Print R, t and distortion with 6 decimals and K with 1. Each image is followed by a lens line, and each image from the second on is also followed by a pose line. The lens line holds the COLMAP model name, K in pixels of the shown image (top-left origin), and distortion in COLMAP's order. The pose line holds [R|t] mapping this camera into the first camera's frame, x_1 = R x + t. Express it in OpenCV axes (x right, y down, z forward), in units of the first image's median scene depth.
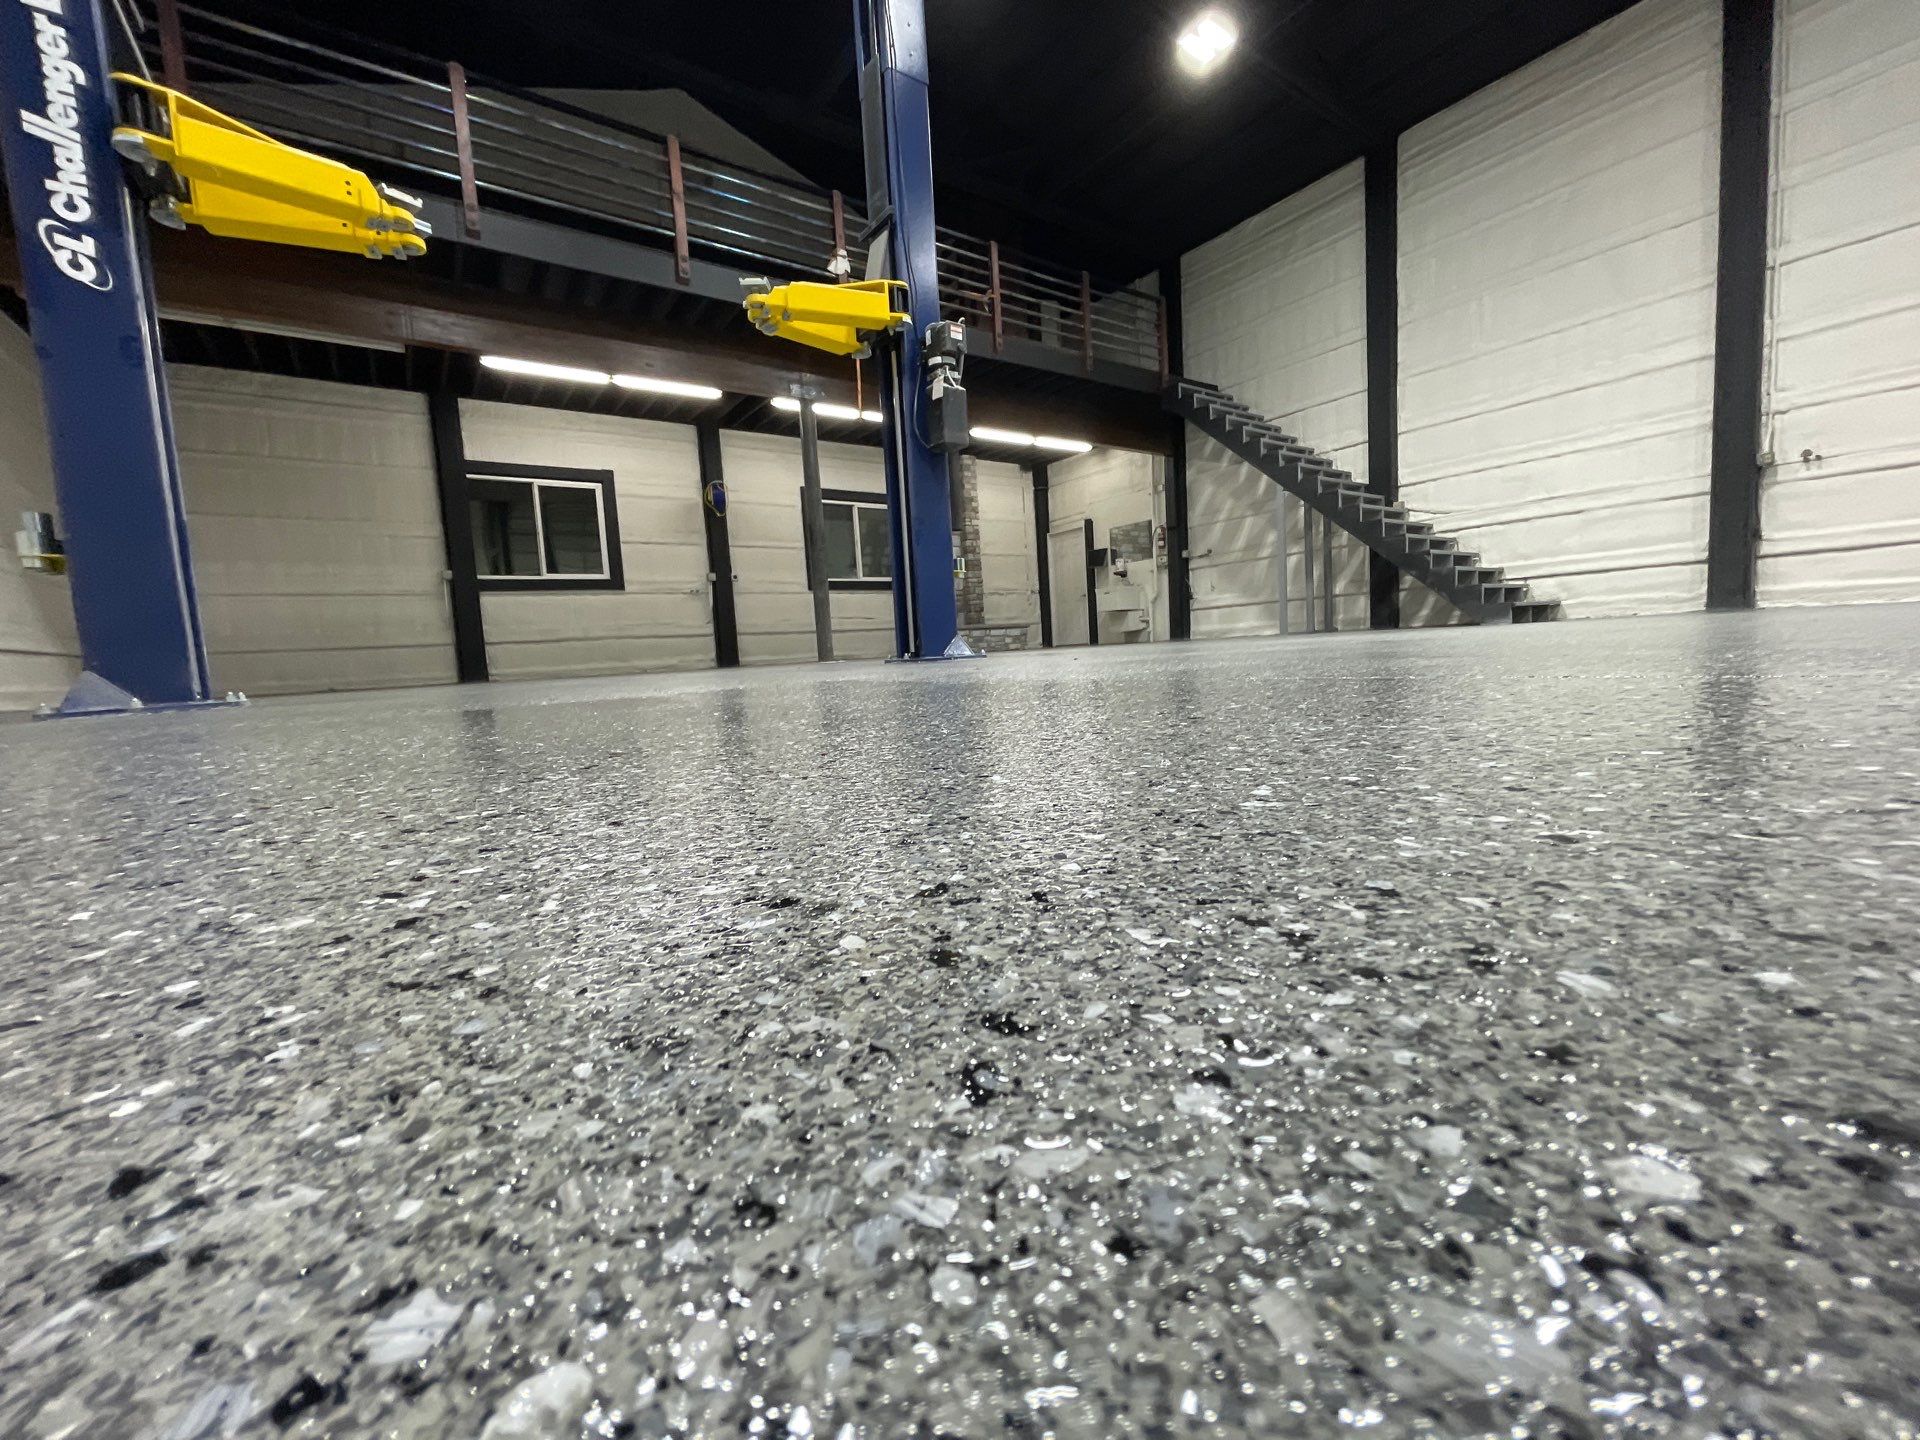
lens RADIAL K [[772.7, 0, 967.5], [0, 772.7, 713.3], [0, 0, 1]] dist [-0.001684, 0.000034]
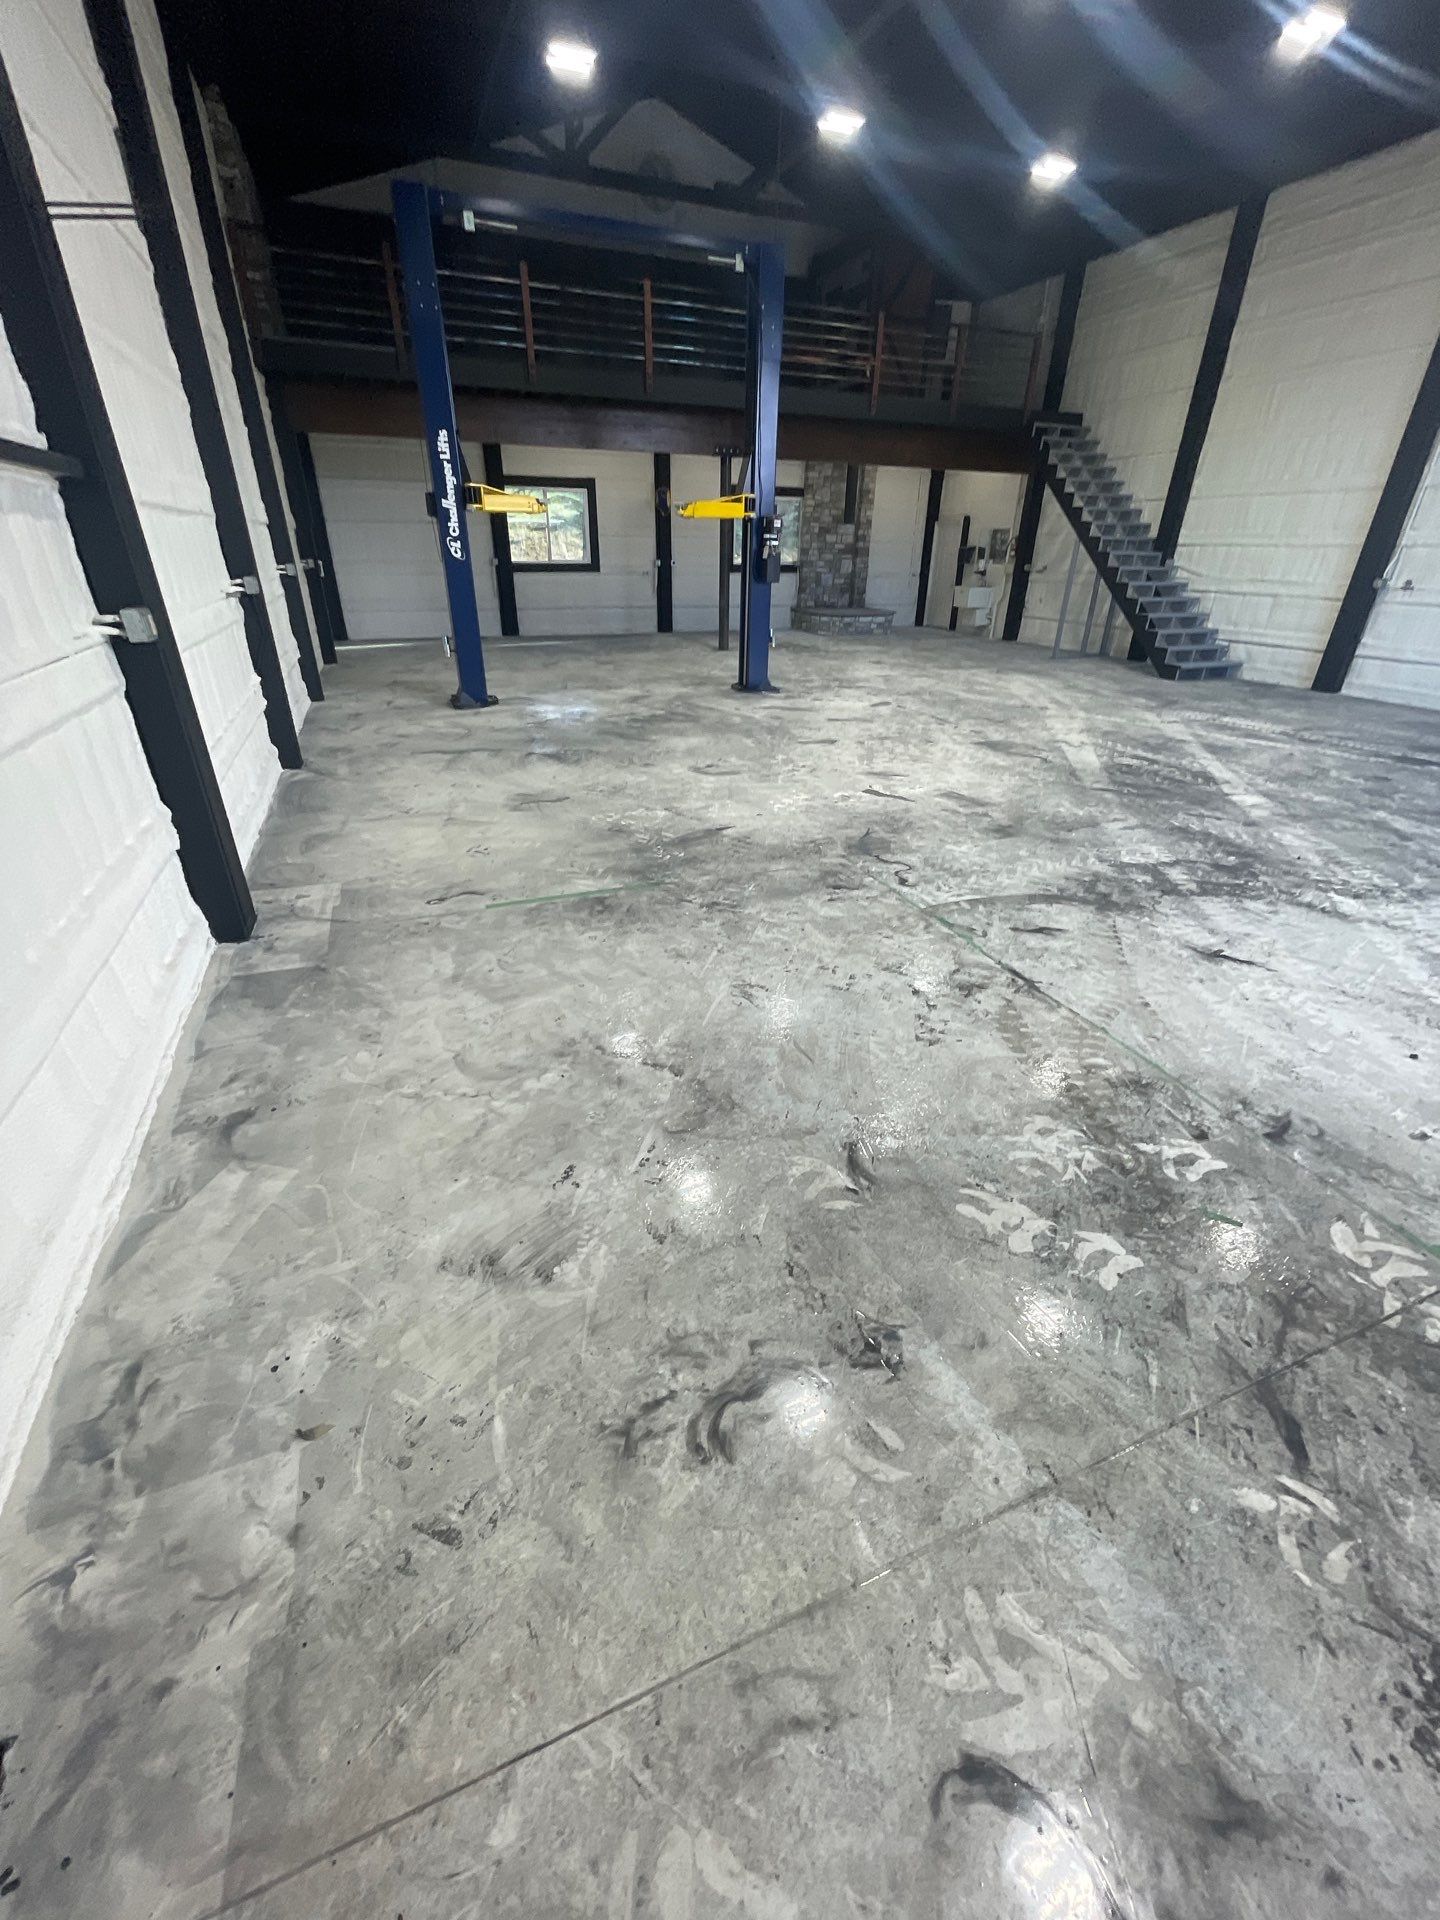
lens RADIAL K [[772.7, 0, 722.3], [0, 772.7, 958.0], [0, 0, 1]] dist [-0.001684, 0.000034]
pose [[0.966301, 0.180819, -0.183210, 0.202216], [-0.091268, 0.906162, 0.412967, -0.140533], [0.240690, -0.382329, 0.892128, -0.598207]]
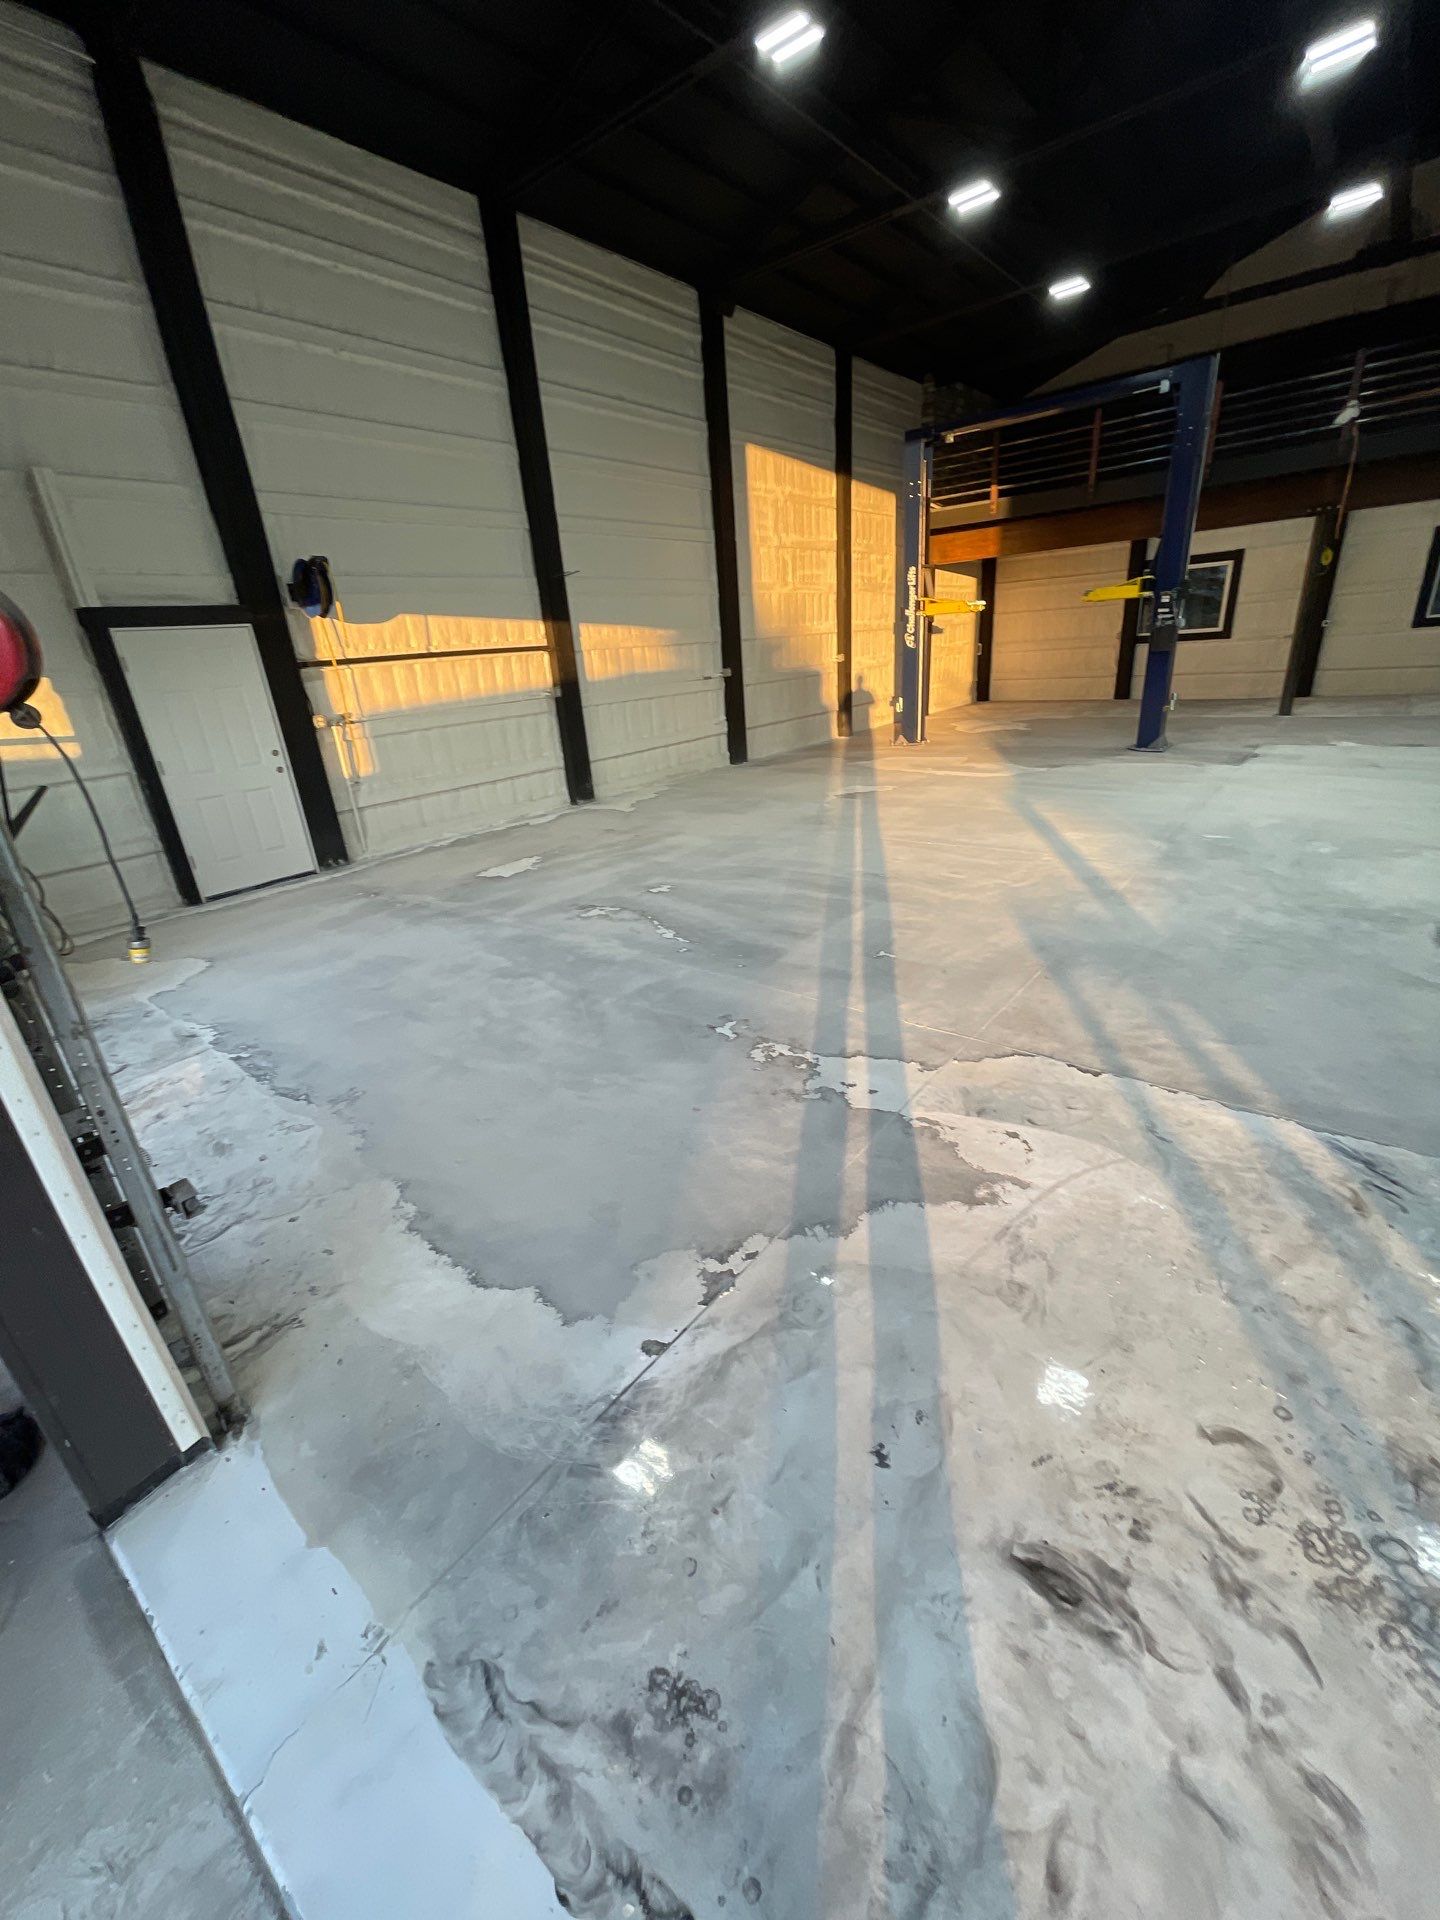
lens RADIAL K [[772.7, 0, 704.6], [0, 772.7, 954.9], [0, 0, 1]] dist [-0.001684, 0.000034]
pose [[0.249224, 0.395218, -0.884132, 0.949924], [-0.019906, 0.914837, 0.403332, -0.206821], [0.968241, -0.082921, 0.235867, -0.402651]]
